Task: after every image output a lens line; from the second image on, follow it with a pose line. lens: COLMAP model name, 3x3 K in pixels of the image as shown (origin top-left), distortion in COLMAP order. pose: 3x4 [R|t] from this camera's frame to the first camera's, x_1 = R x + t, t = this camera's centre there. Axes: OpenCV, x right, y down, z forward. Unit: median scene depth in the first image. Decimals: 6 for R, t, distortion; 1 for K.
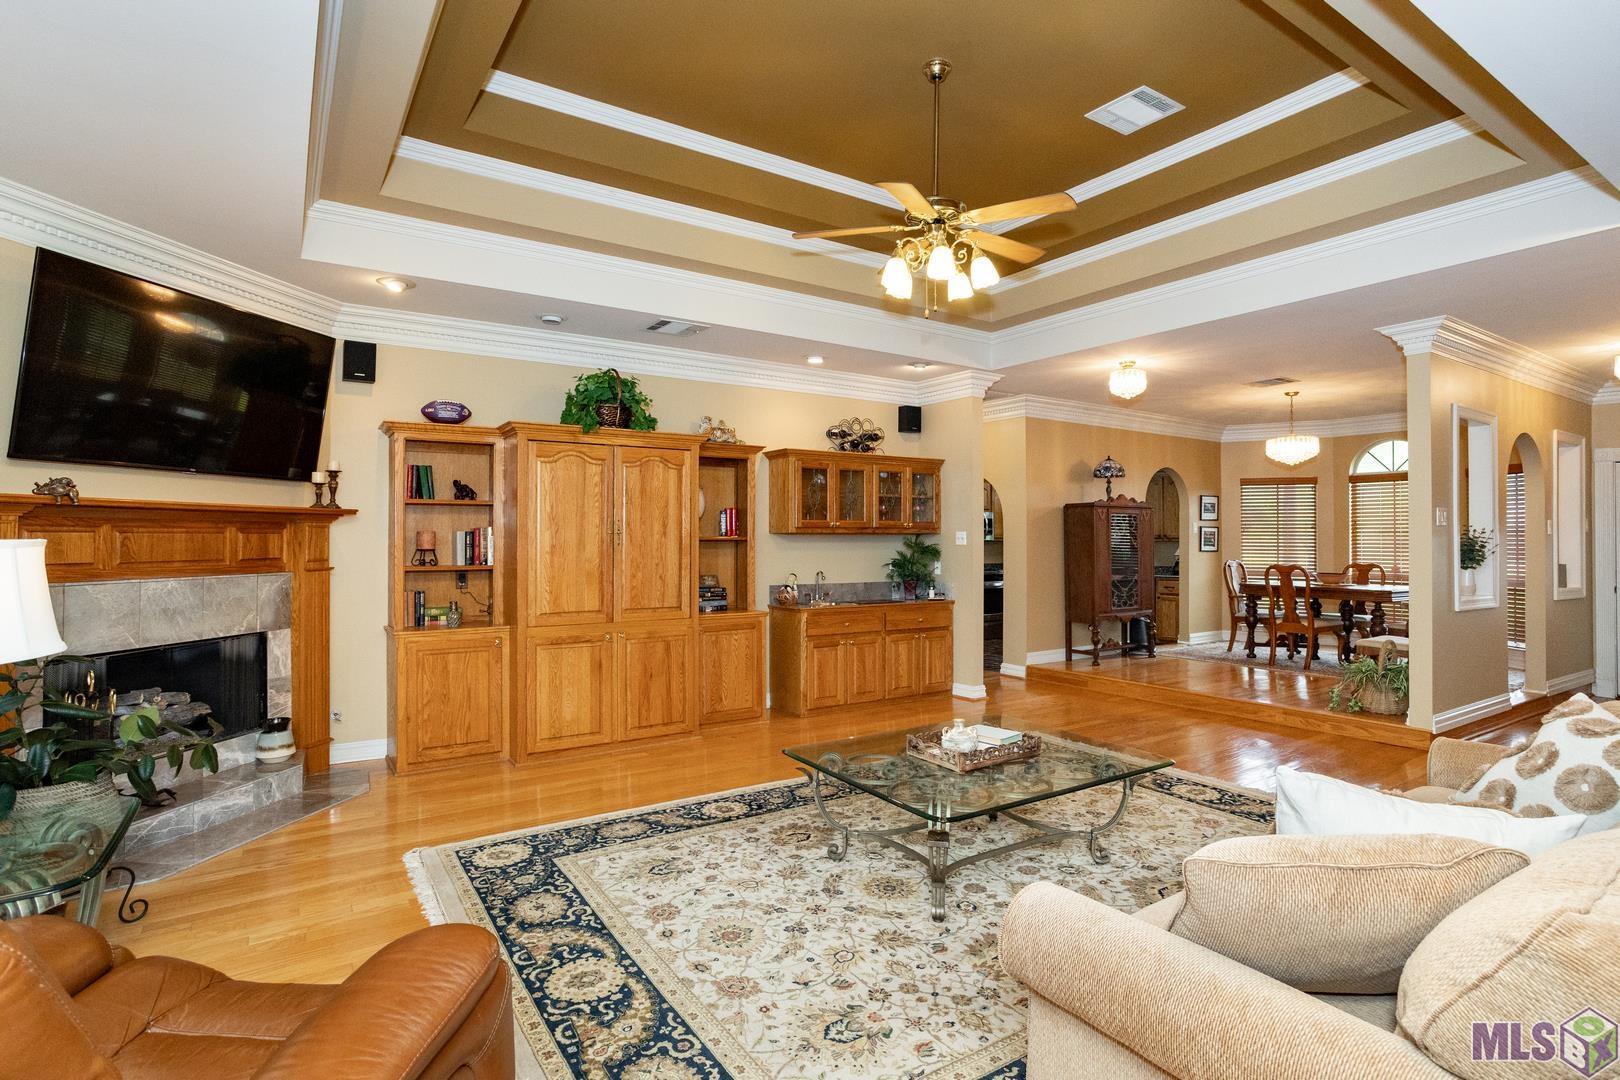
lens RADIAL K [[825.7, 0, 780.0], [0, 825.7, 538.3], [0, 0, 1]] dist [-0.011944, -0.000019]
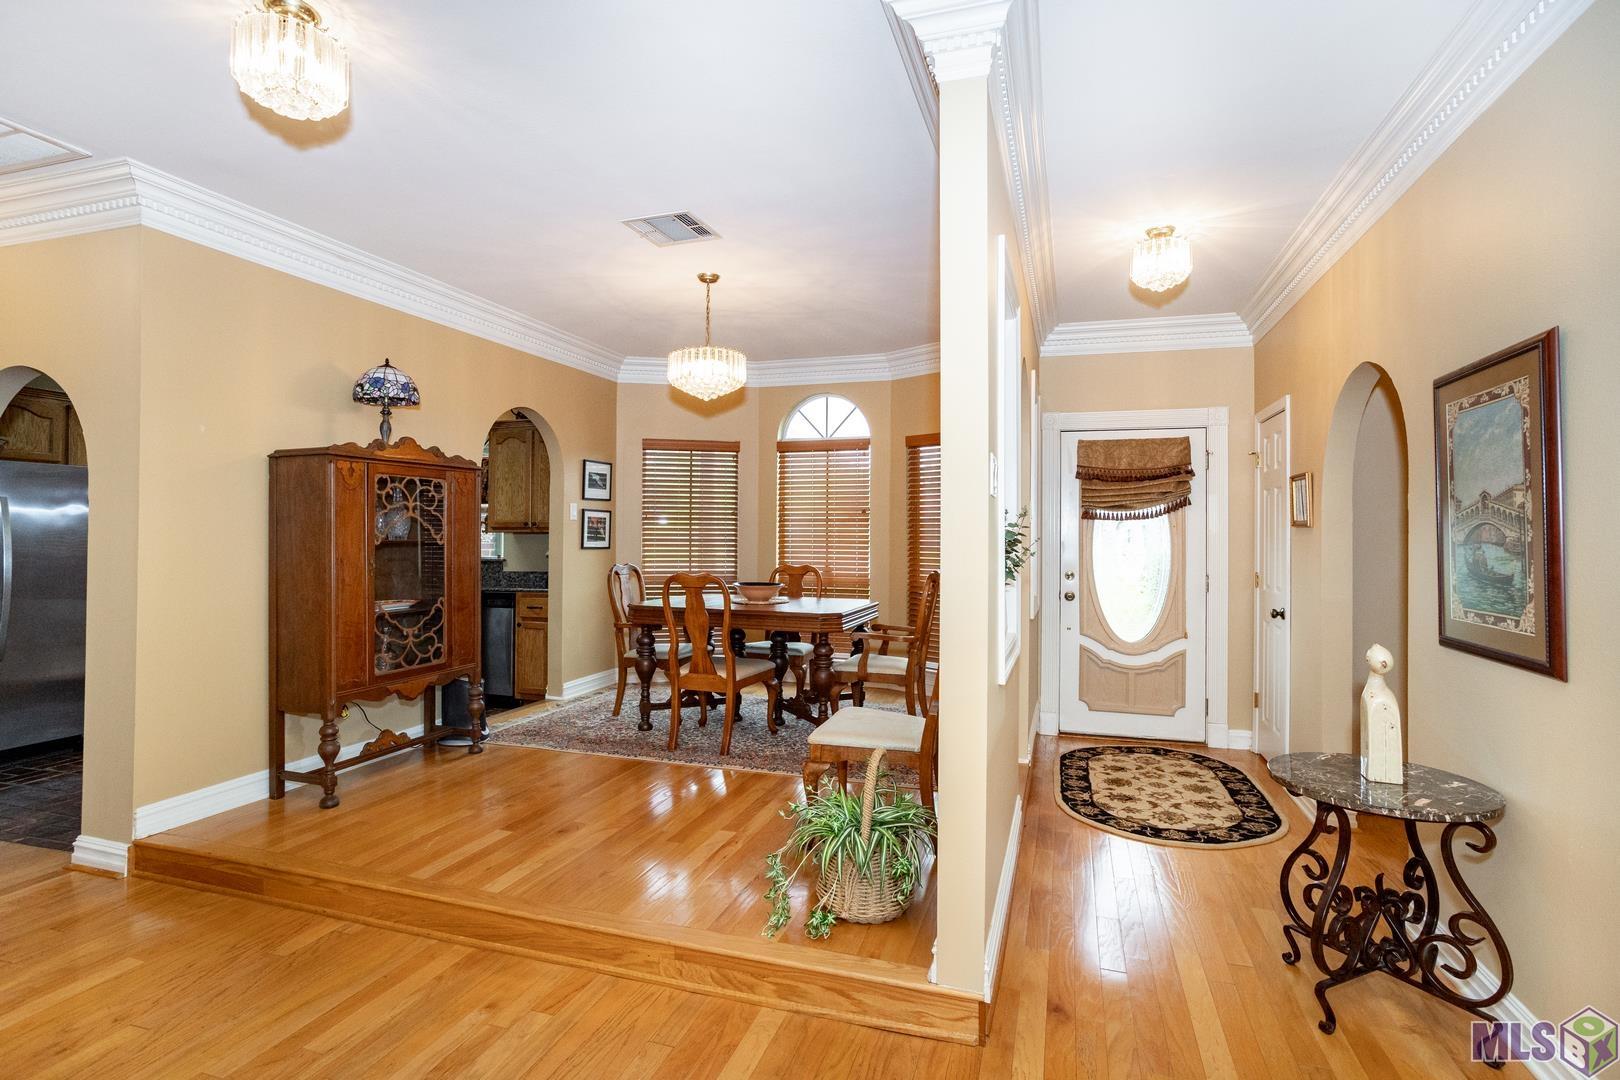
lens RADIAL K [[819.6, 0, 810.4], [0, 819.6, 527.7], [0, 0, 1]] dist [-0.049547, 0.033628]
pose [[0.781927, 0.006595, 0.623335, 0.292653], [-0.006818, 0.999975, -0.002028, -0.000072], [-0.623332, -0.002664, 0.781953, 0.456521]]
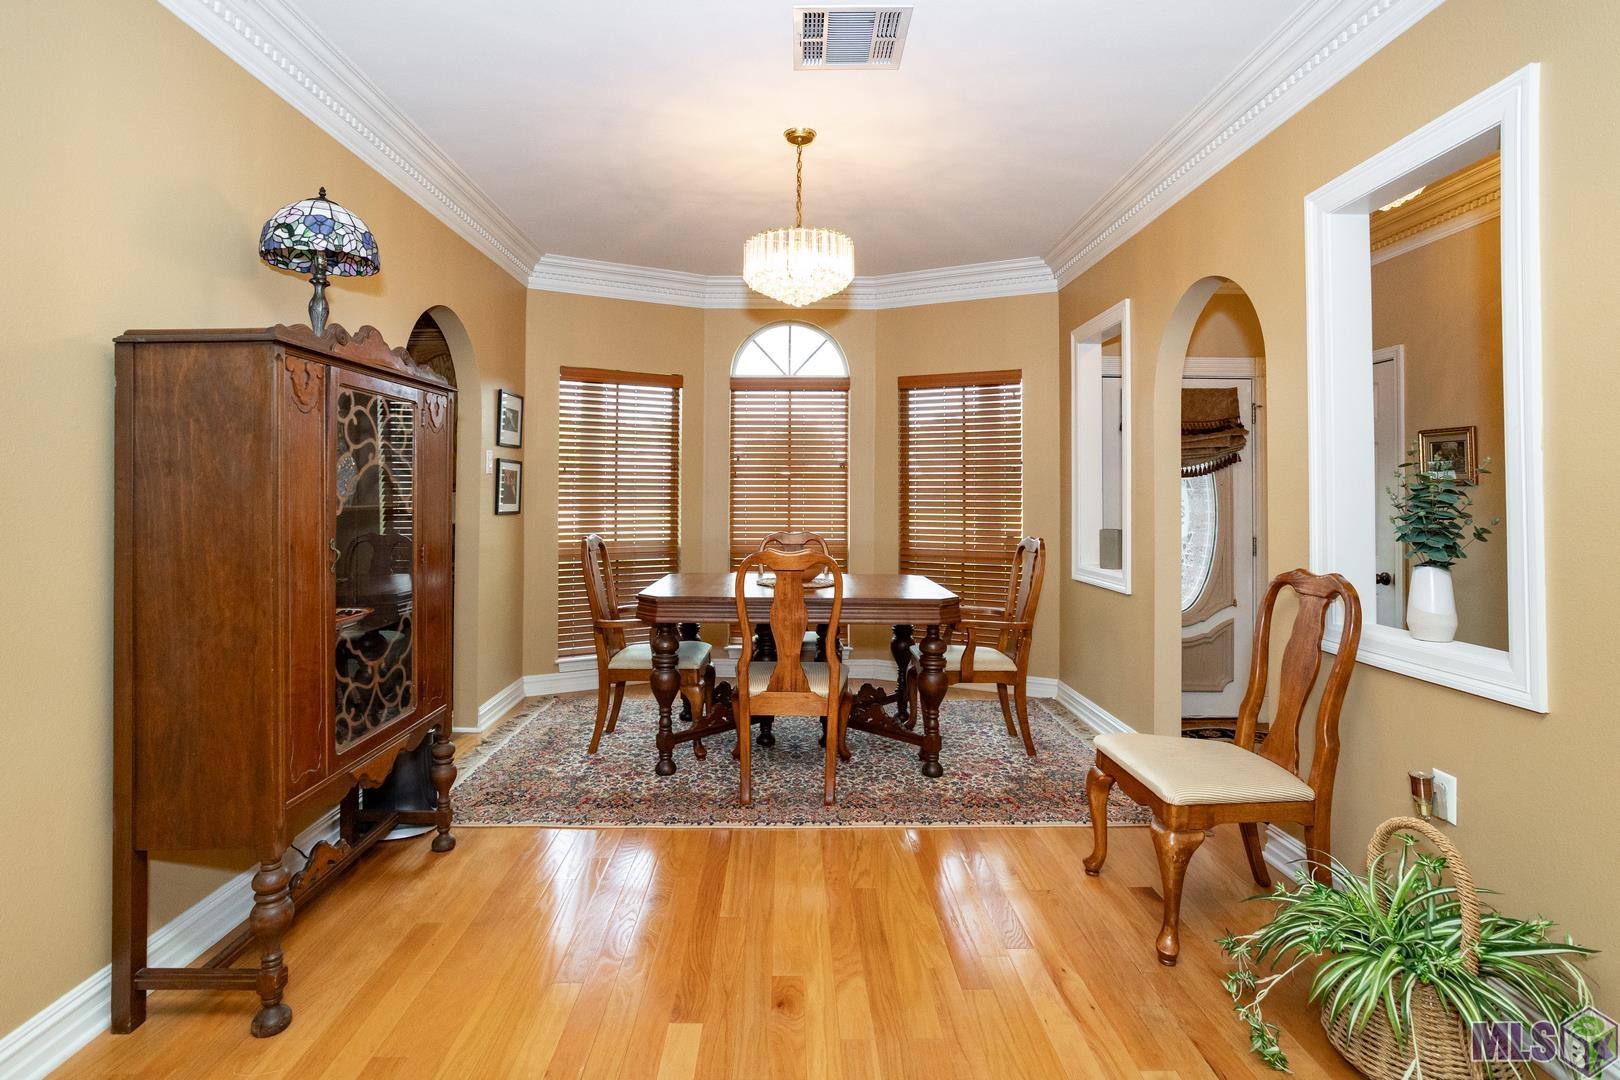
lens RADIAL K [[831.7, 0, 804.4], [0, 831.7, 476.2], [0, 0, 1]] dist [-0.014960, 0.001250]
pose [[0.538082, 0.017043, 0.842721, 0.249312], [-0.007810, 0.999853, -0.015233, 0.000860], [-0.842857, 0.001615, 0.538136, 0.699539]]
